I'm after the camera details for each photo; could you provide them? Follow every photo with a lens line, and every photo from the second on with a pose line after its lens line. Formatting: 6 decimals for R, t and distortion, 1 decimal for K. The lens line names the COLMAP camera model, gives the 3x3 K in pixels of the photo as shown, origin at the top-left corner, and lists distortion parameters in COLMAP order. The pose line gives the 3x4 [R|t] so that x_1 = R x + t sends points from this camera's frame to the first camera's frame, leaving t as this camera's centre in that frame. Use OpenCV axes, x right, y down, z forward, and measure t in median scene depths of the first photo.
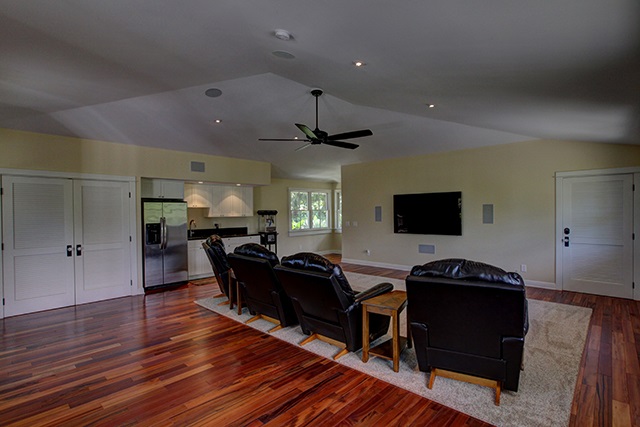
lens RADIAL K [[327.1, 0, 320.0], [0, 327.1, 213.5], [0, 0, 1]] dist [0.000342, 0.000071]
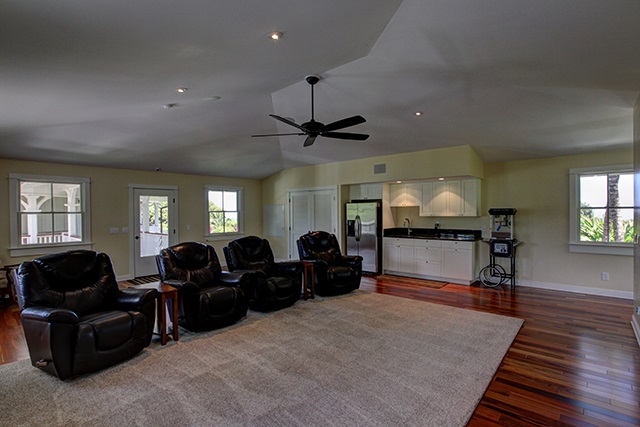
lens RADIAL K [[327.1, 0, 320.0], [0, 327.1, 213.5], [0, 0, 1]] dist [0.000342, 0.000071]
pose [[0.054056, 0.018456, -0.998367, 0.679339], [0.003141, 0.999821, 0.018653, -0.017152], [0.998533, -0.004144, 0.053989, 0.733195]]
